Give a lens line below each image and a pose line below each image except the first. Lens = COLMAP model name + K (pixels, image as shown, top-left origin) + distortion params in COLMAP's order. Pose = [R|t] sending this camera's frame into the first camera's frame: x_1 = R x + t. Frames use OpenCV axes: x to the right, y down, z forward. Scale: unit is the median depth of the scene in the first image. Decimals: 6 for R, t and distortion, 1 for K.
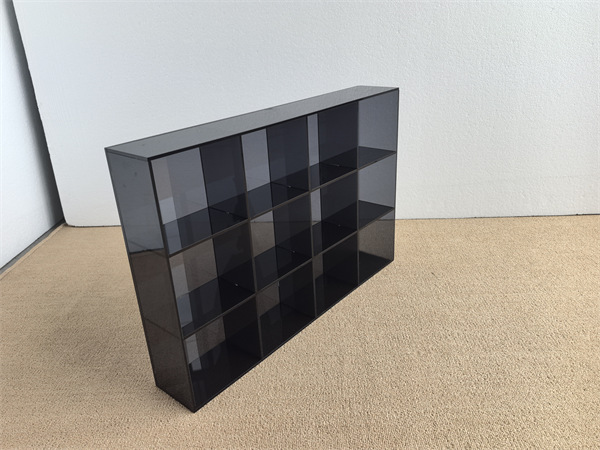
lens RADIAL K [[471.4, 0, 302.9], [0, 471.4, 213.0], [0, 0, 1]] dist [-0.000278, -0.008087]
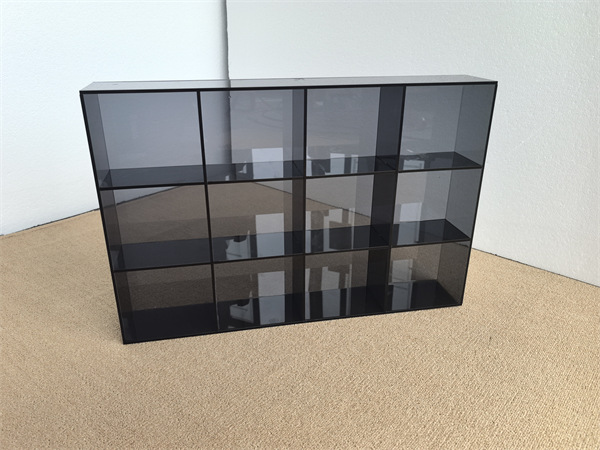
lens RADIAL K [[485.2, 0, 294.2], [0, 485.2, 223.9], [0, 0, 1]] dist [-0.029025, 0.000416]
pose [[0.785524, 0.288186, -0.547632, 0.383995], [-0.272043, 0.955664, 0.112690, -0.043789], [0.555827, 0.060459, 0.829096, 0.182289]]
